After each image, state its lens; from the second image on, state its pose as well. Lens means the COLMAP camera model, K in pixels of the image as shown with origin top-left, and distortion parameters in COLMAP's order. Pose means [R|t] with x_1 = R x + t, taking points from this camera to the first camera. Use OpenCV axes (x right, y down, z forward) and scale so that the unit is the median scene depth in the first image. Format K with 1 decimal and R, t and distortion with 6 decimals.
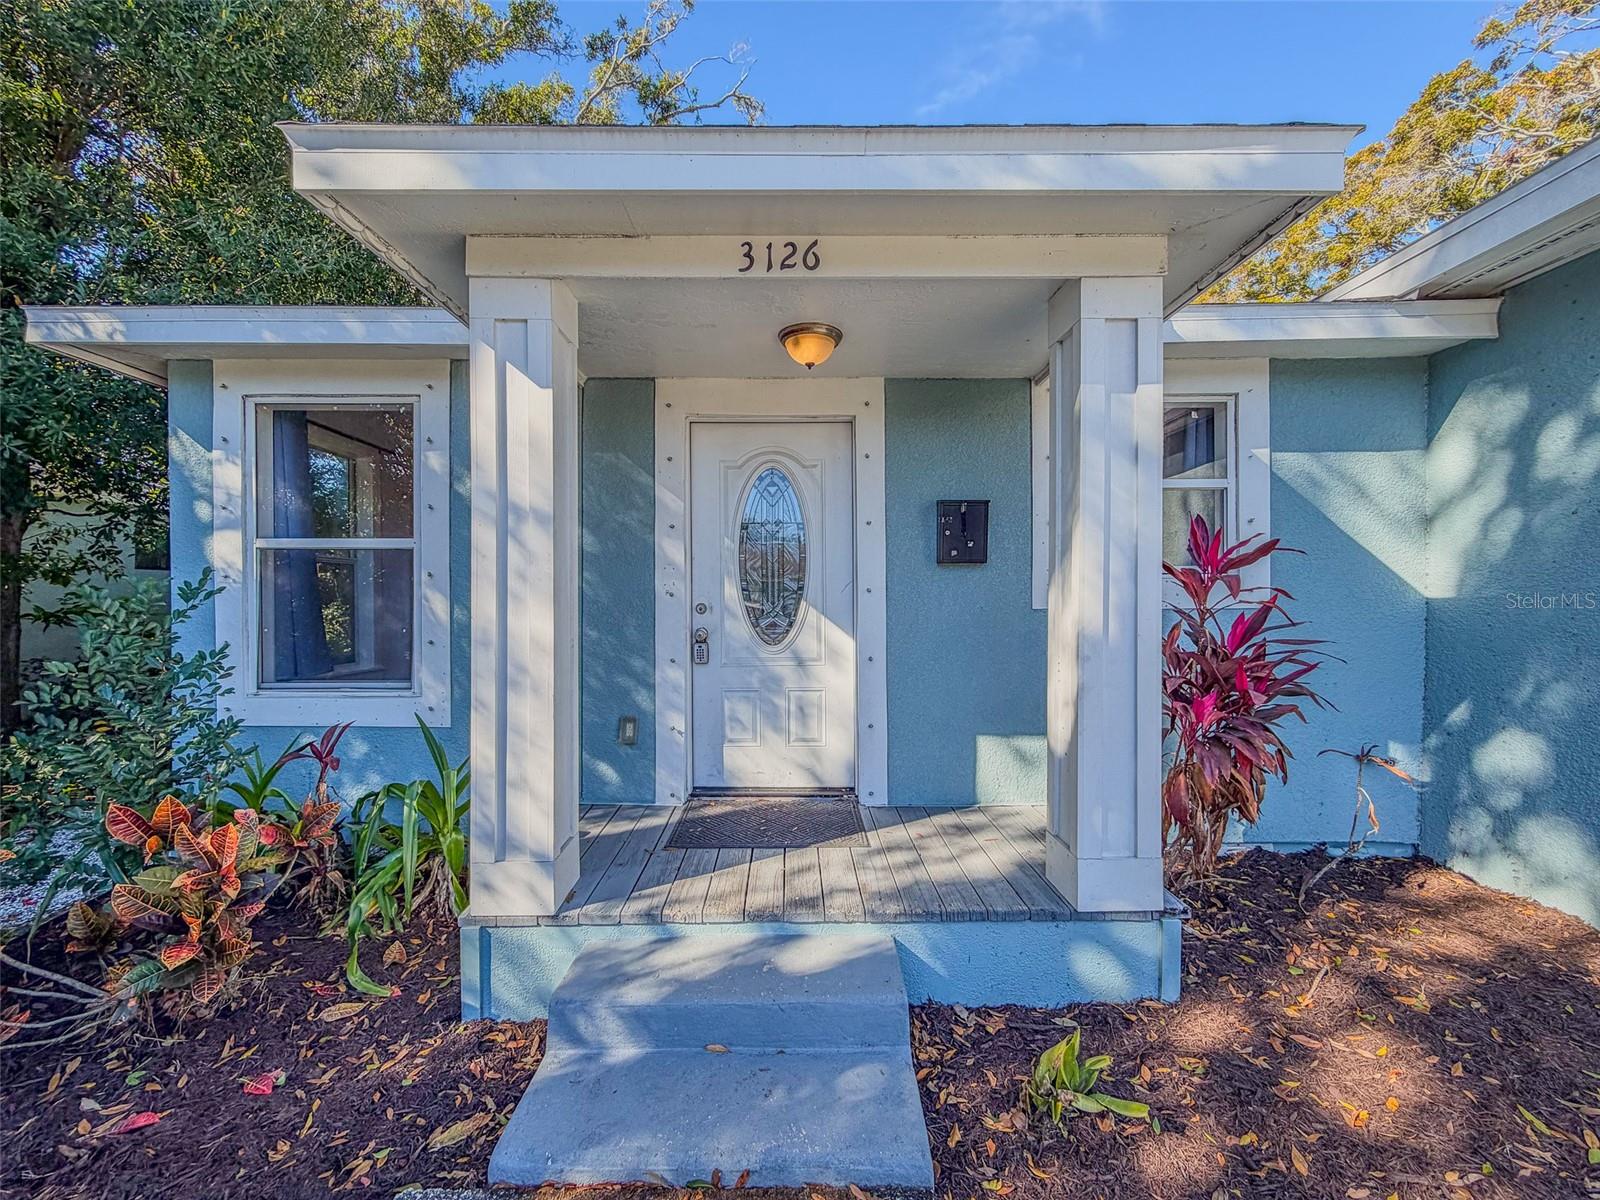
lens RADIAL K [[640.5, 0, 801.5], [0, 640.5, 605.8], [0, 0, 1]] dist [-0.003148, -0.000145]
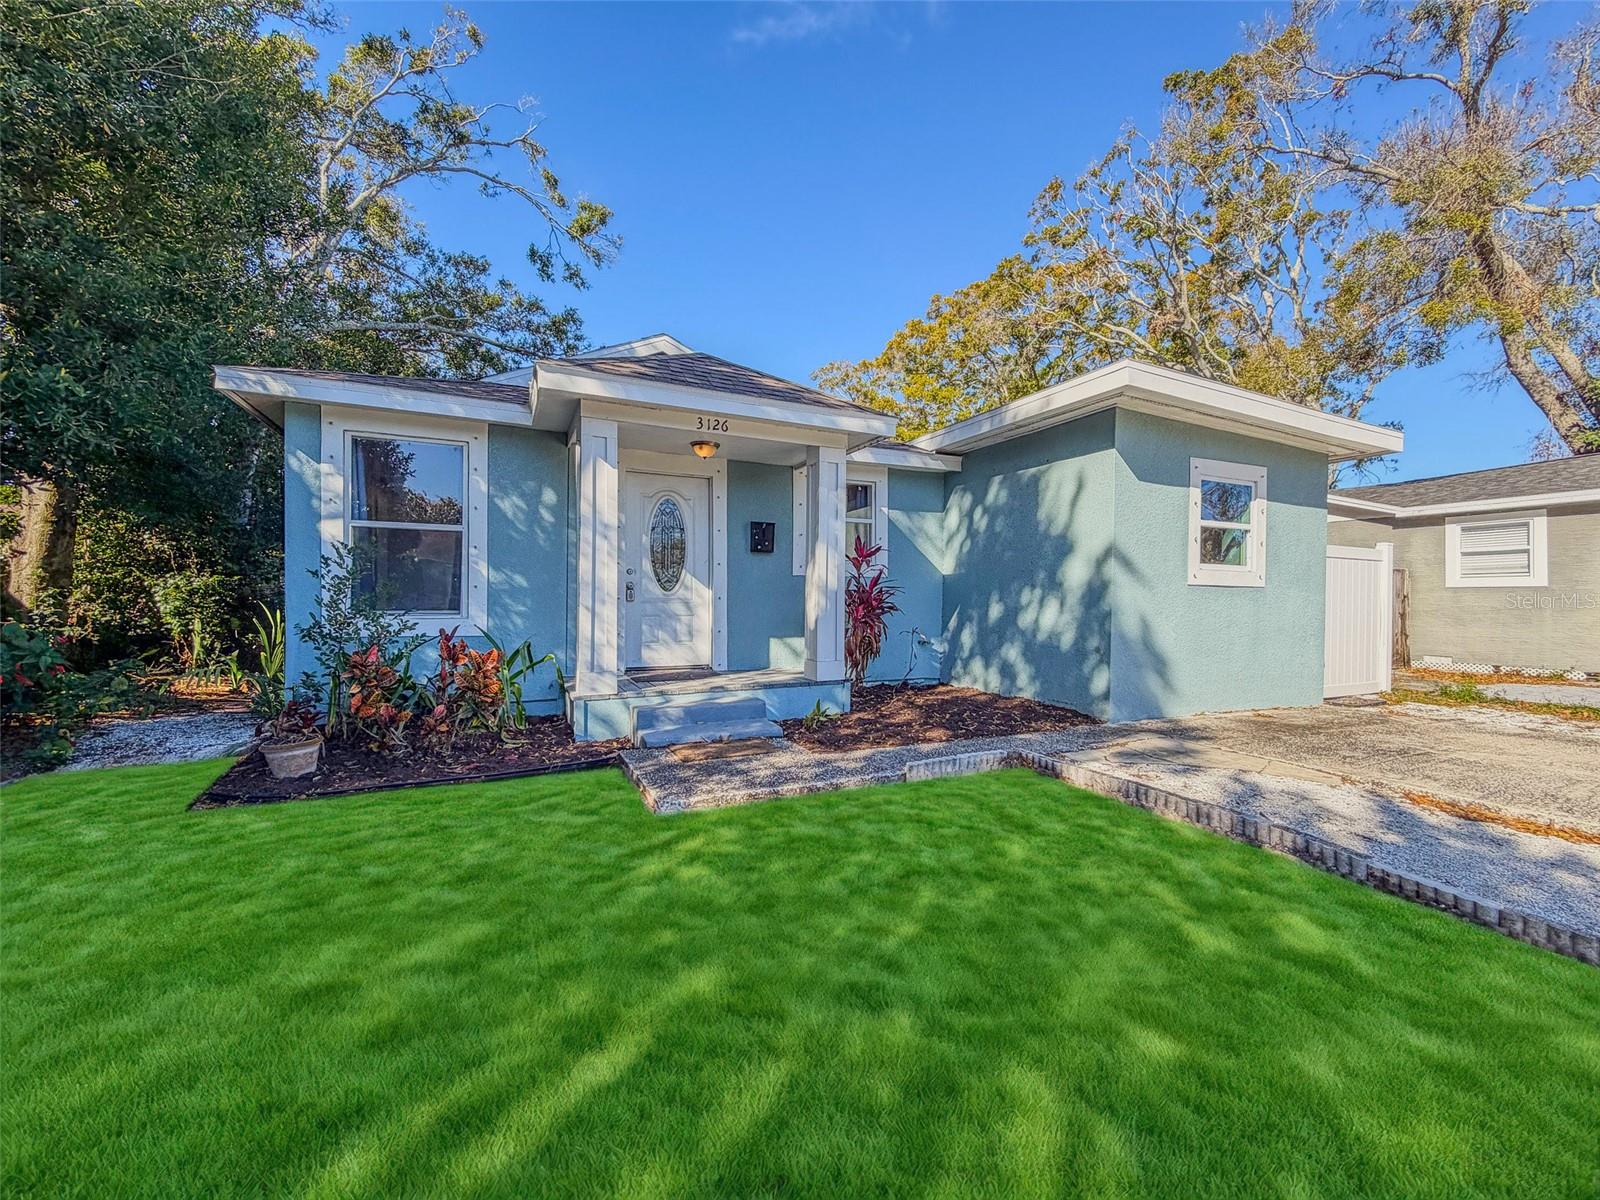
lens RADIAL K [[640.5, 0, 801.5], [0, 640.5, 605.8], [0, 0, 1]] dist [-0.003148, -0.000145]
pose [[0.905895, 0.003888, 0.423485, -0.518272], [-0.005382, 0.999983, 0.002332, 0.102911], [-0.423469, -0.004392, 0.905900, -0.952062]]
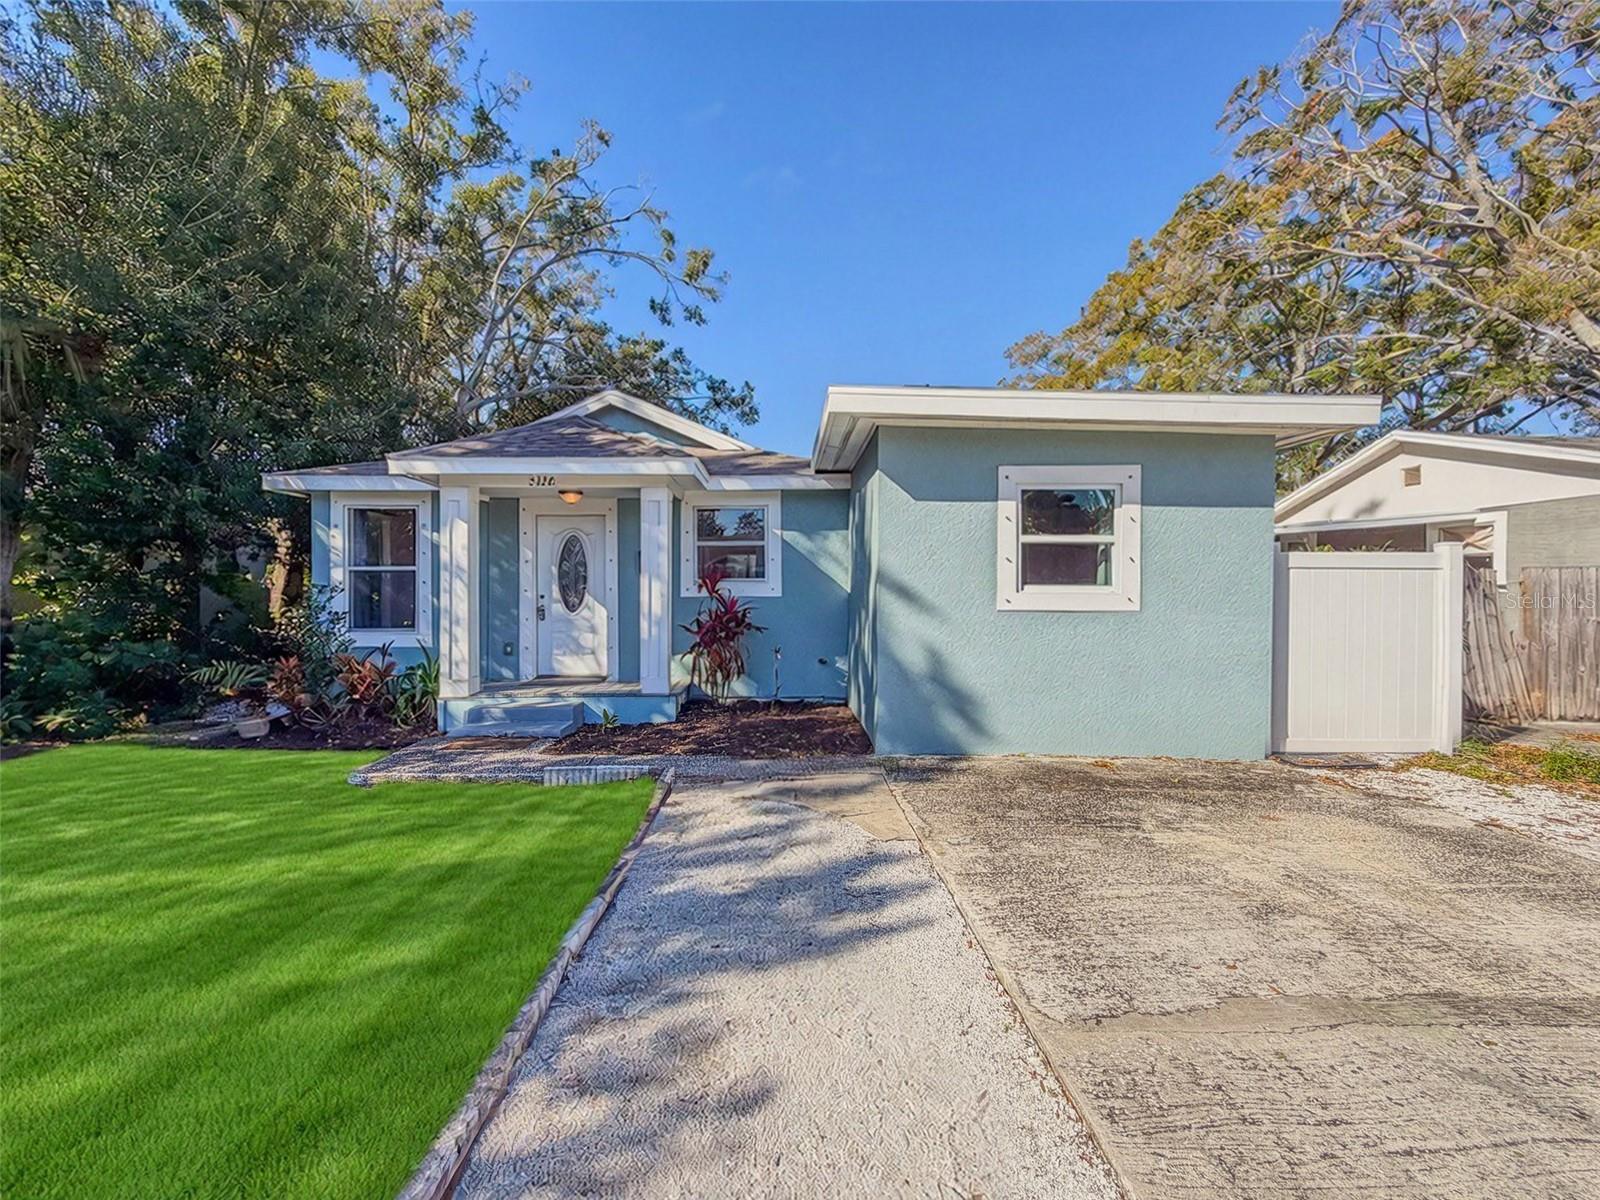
lens RADIAL K [[660.2, 0, 785.3], [0, 660.2, 602.4], [0, 0, 1]] dist [0.000045, 0.000223]
pose [[0.999997, 0.002440, -0.000455, 0.760683], [-0.002436, 0.999956, 0.009023, 0.002121], [0.000477, -0.009022, 0.999959, -1.447976]]
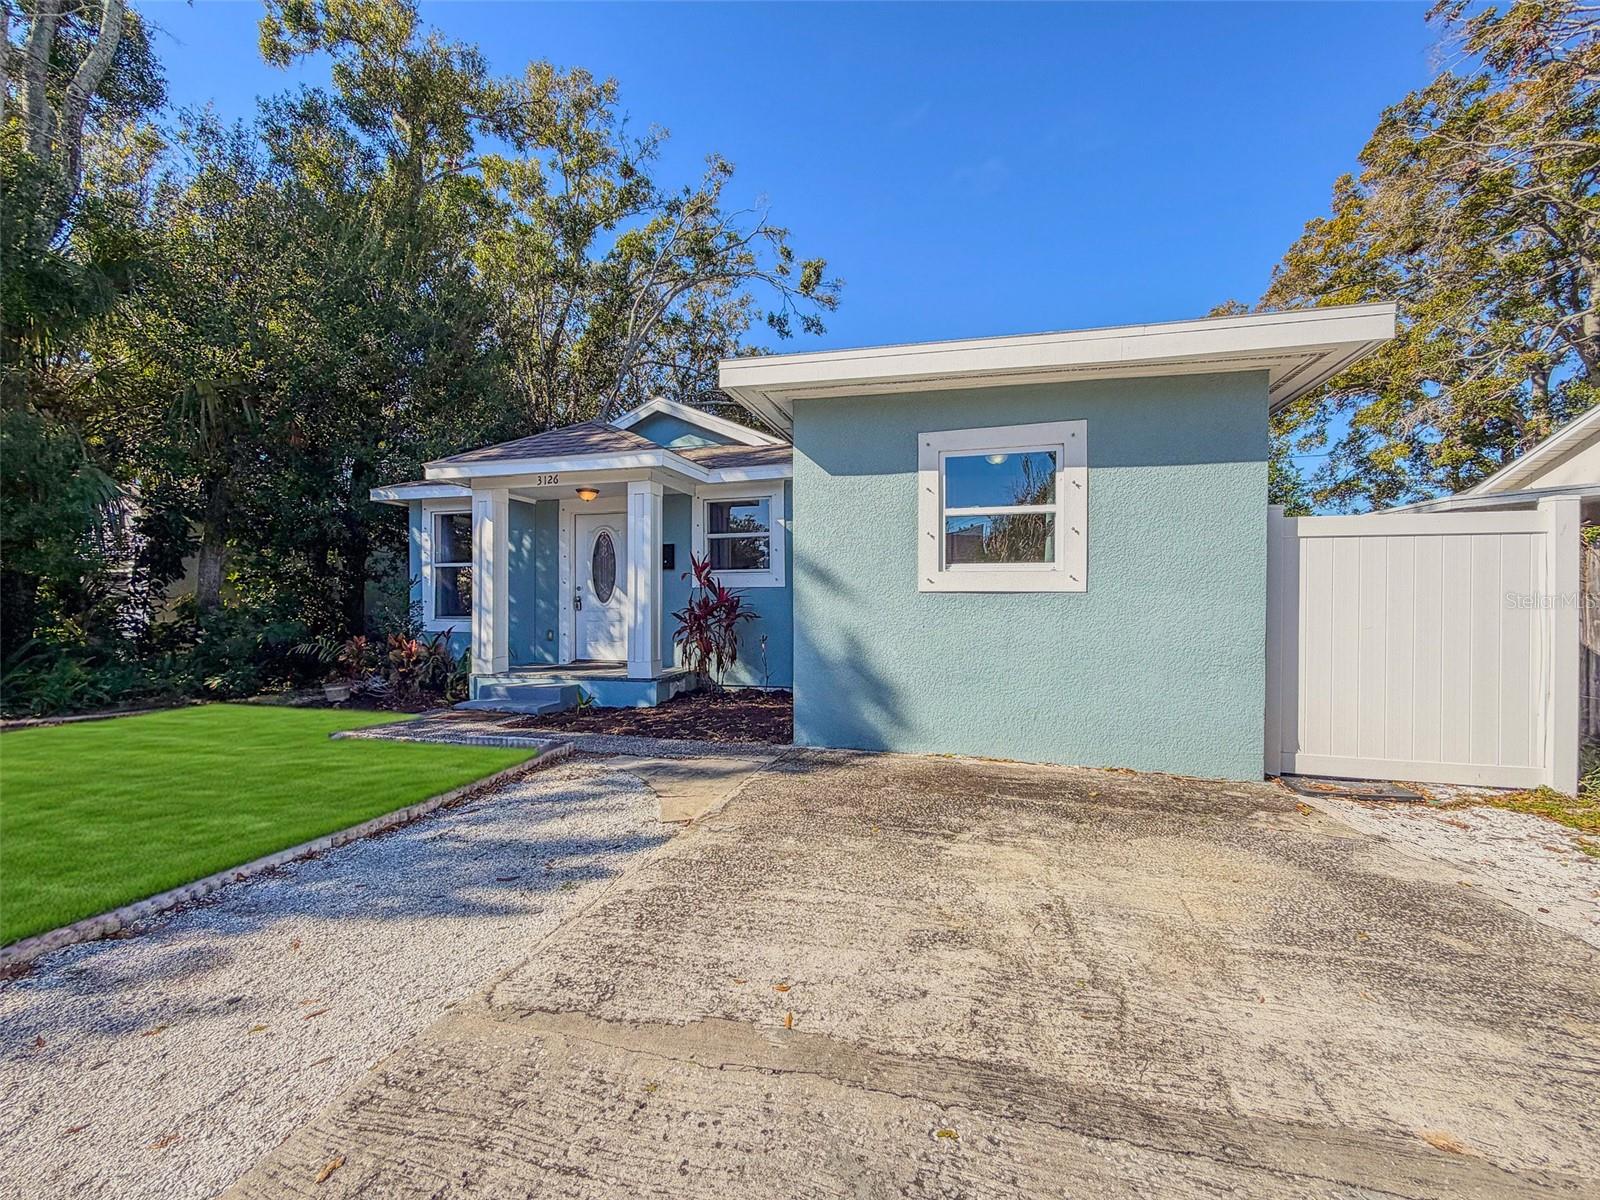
lens RADIAL K [[650.6, 0, 809.4], [0, 650.6, 604.1], [0, 0, 1]] dist [-0.000006, 0.000296]
pose [[0.962131, 0.003914, -0.272559, 1.483902], [-0.005379, 0.999975, -0.004628, 0.072512], [0.272535, 0.005919, 0.962128, -1.267297]]
